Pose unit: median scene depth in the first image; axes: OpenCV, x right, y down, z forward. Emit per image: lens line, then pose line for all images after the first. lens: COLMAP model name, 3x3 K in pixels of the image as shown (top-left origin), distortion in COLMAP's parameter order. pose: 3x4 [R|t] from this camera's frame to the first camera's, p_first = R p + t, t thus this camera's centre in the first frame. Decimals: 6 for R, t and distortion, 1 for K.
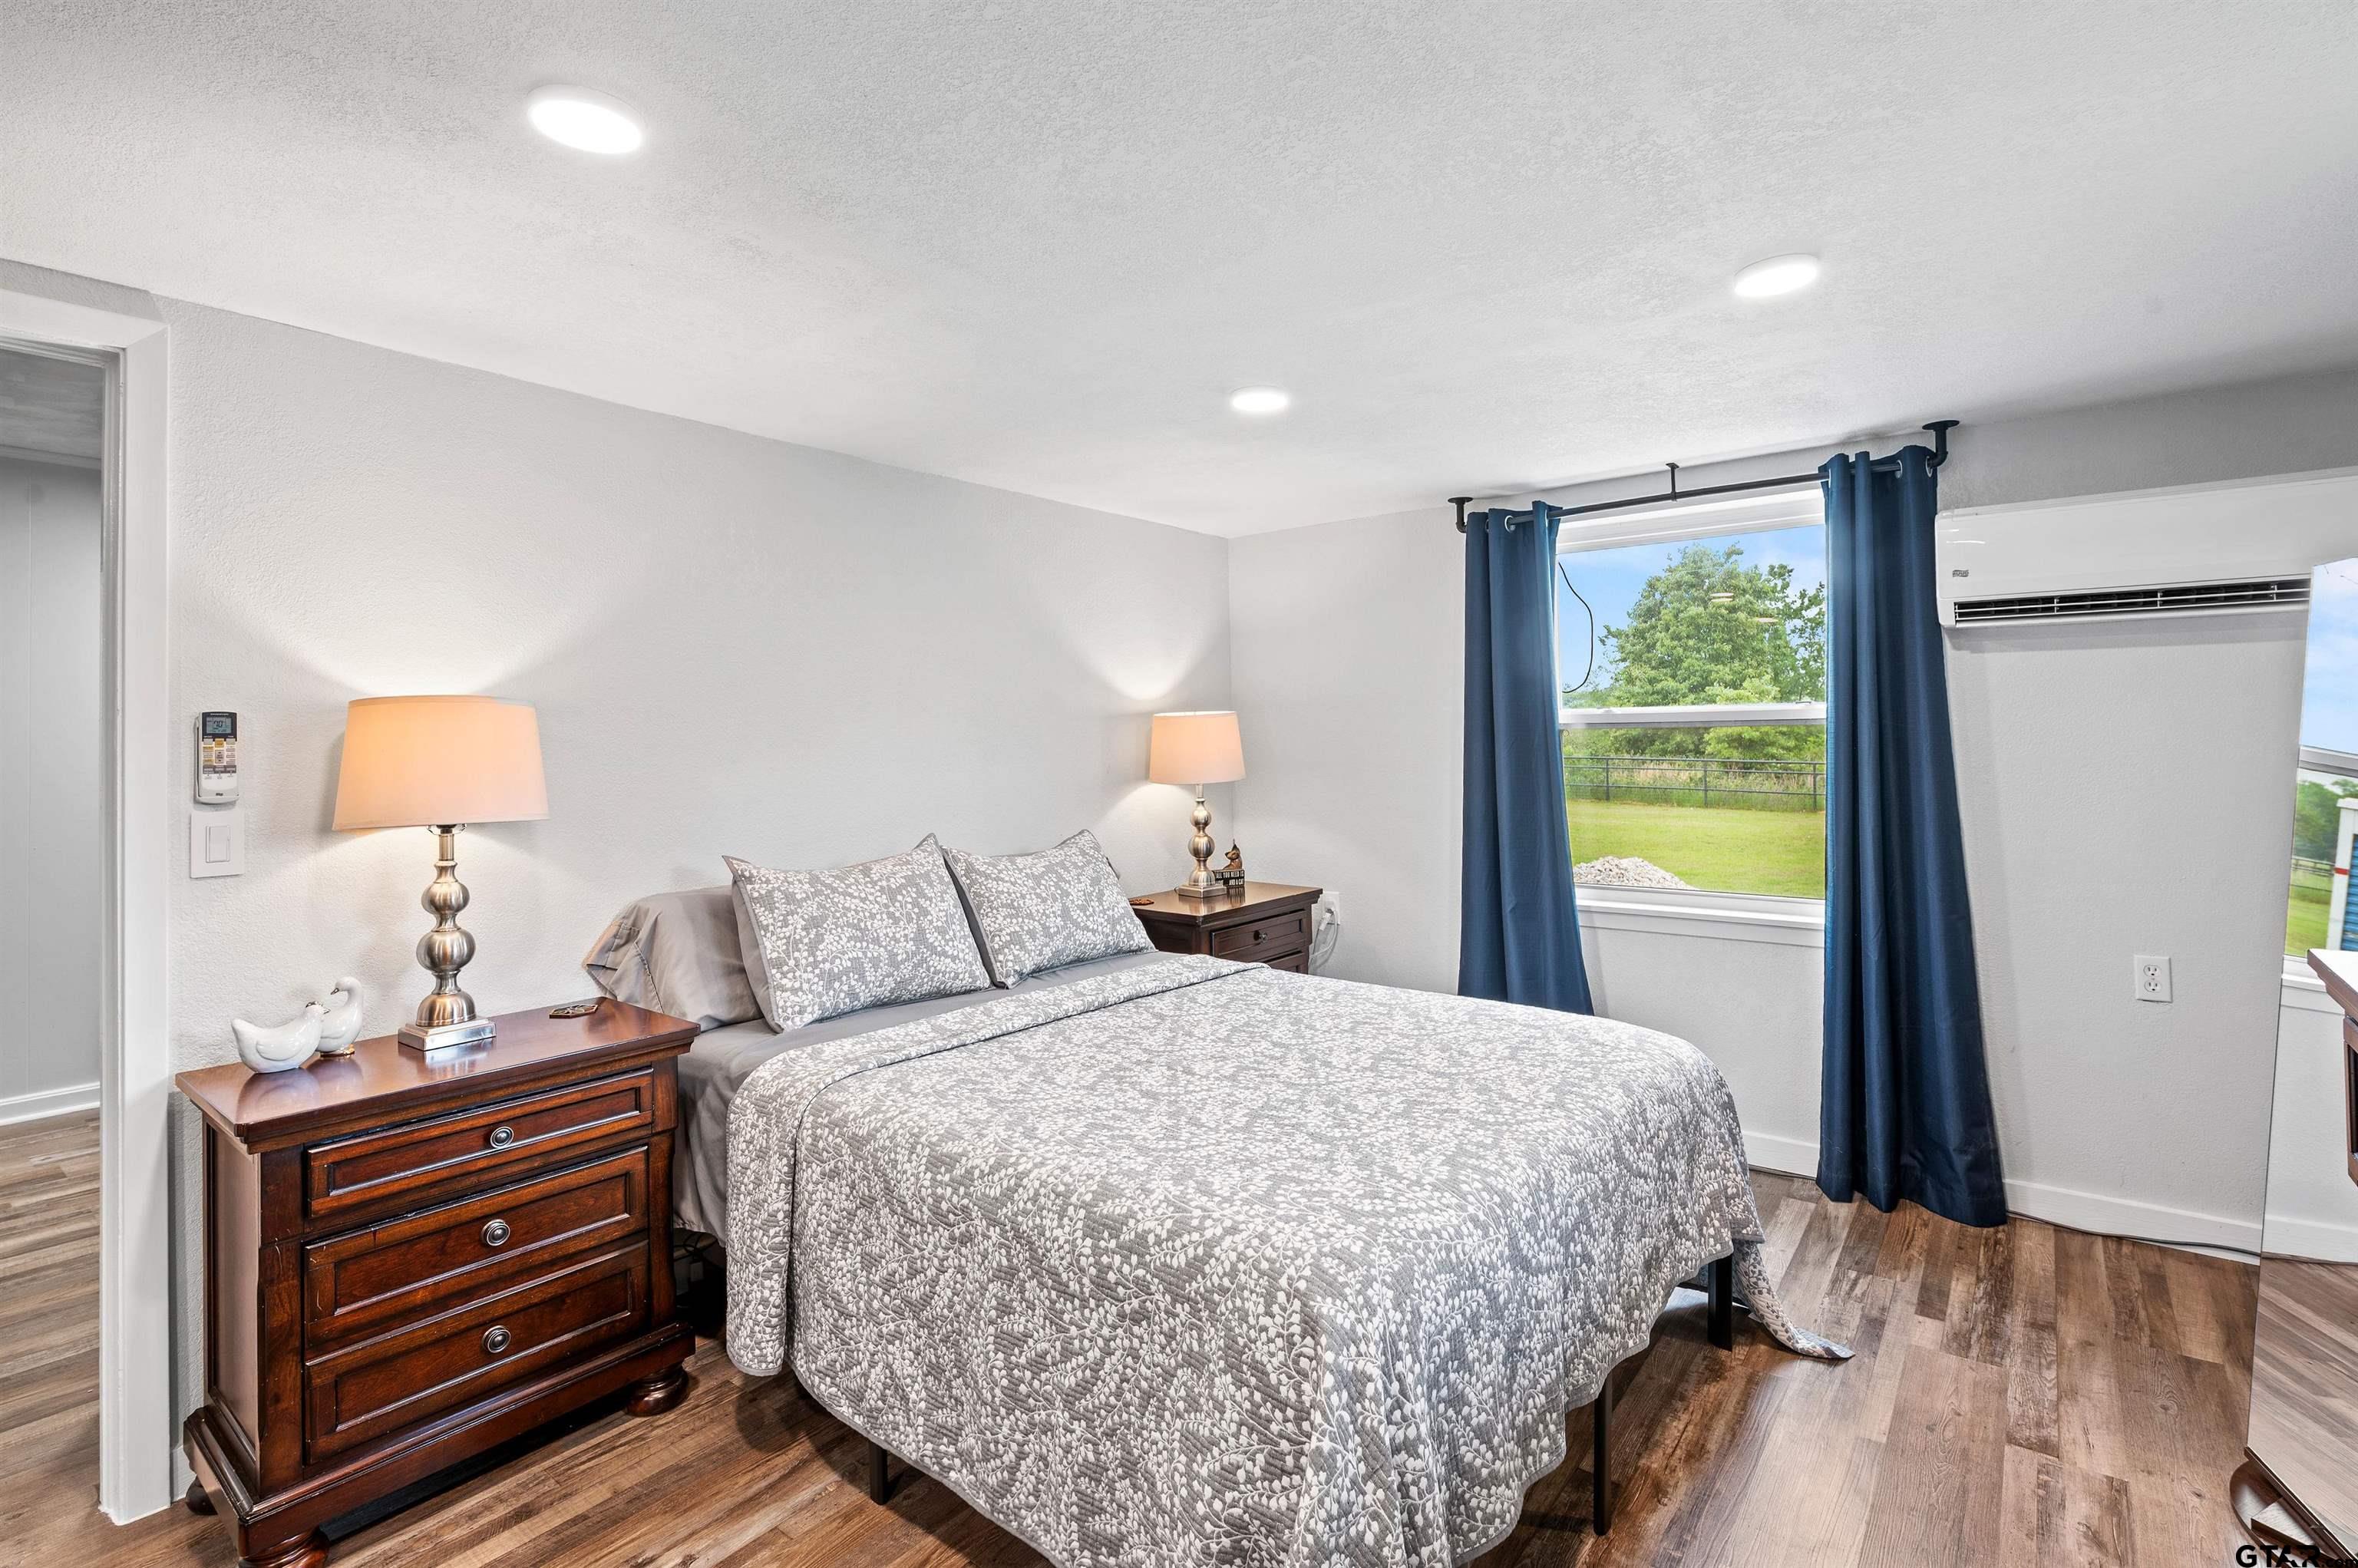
lens RADIAL K [[1118.0, 0, 1175.2], [0, 1118.0, 746.4], [0, 0, 1]] dist [0.036440, -0.000043]
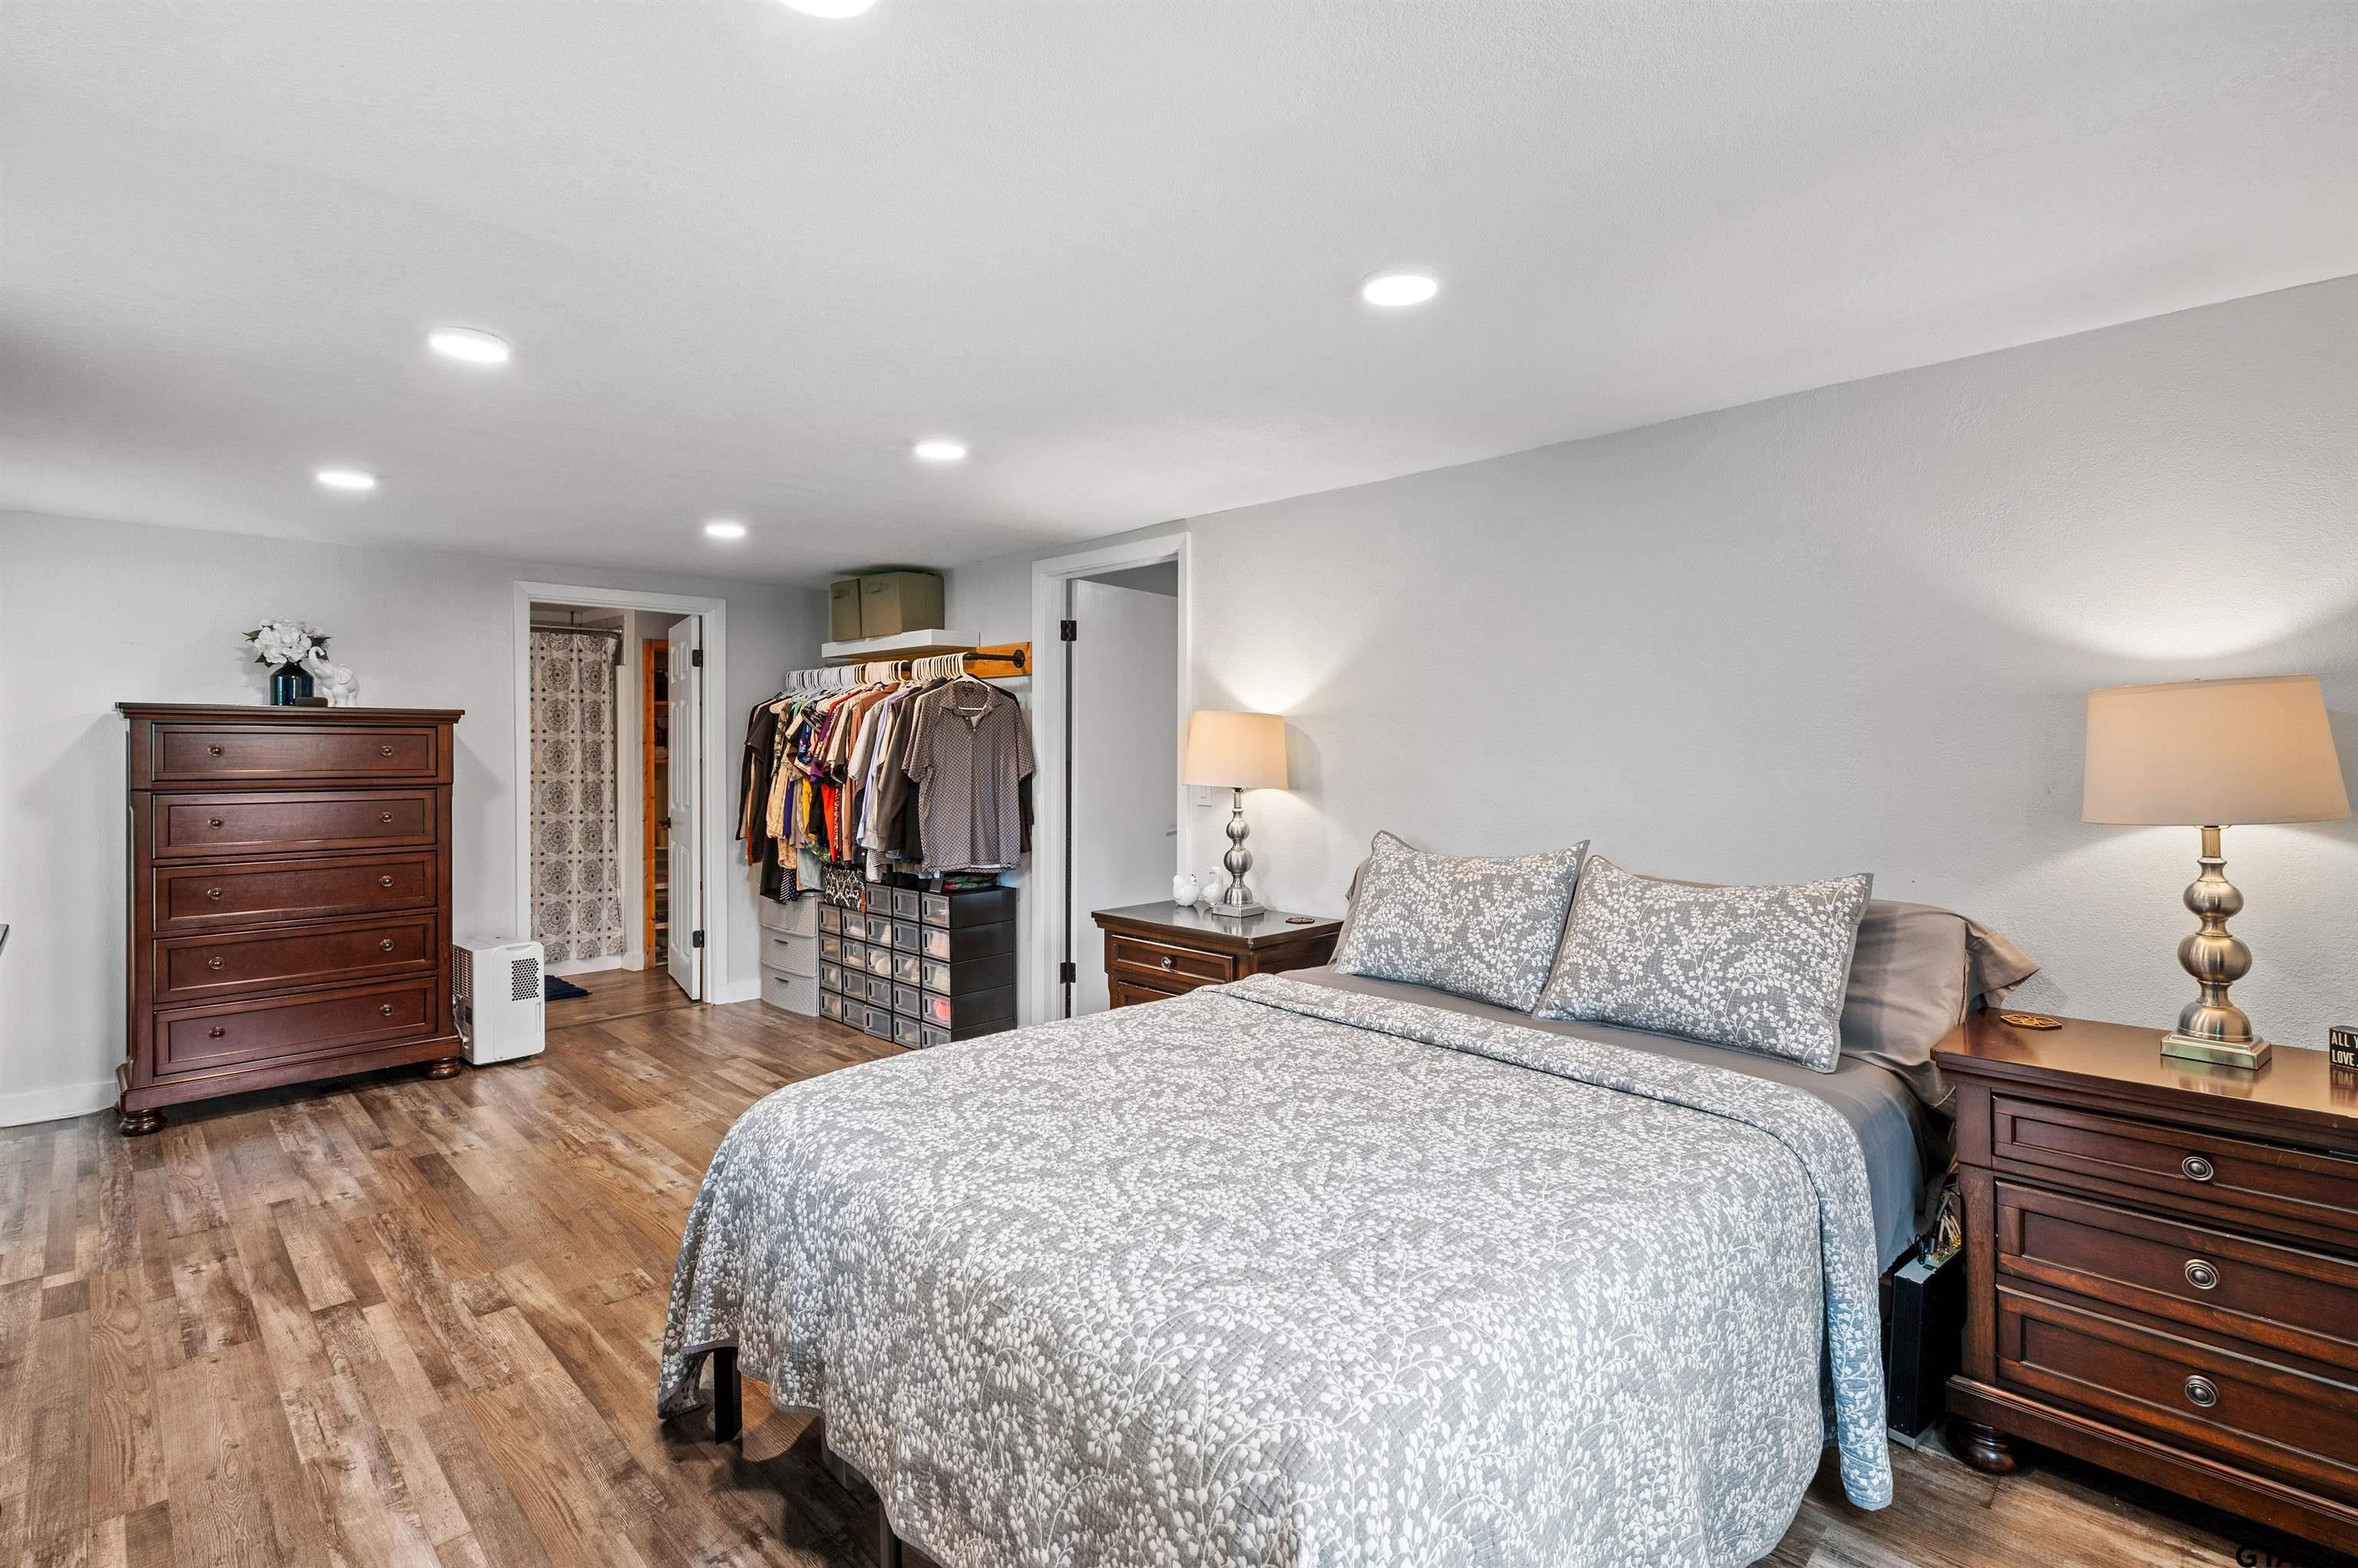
lens RADIAL K [[1118.0, 0, 1175.2], [0, 1118.0, 746.4], [0, 0, 1]] dist [0.036440, -0.000043]
pose [[-0.102628, 0.024902, -0.994408, 0.835863], [0.009850, 0.999663, 0.024017, -0.026195], [0.994671, -0.007330, -0.102839, 0.890481]]
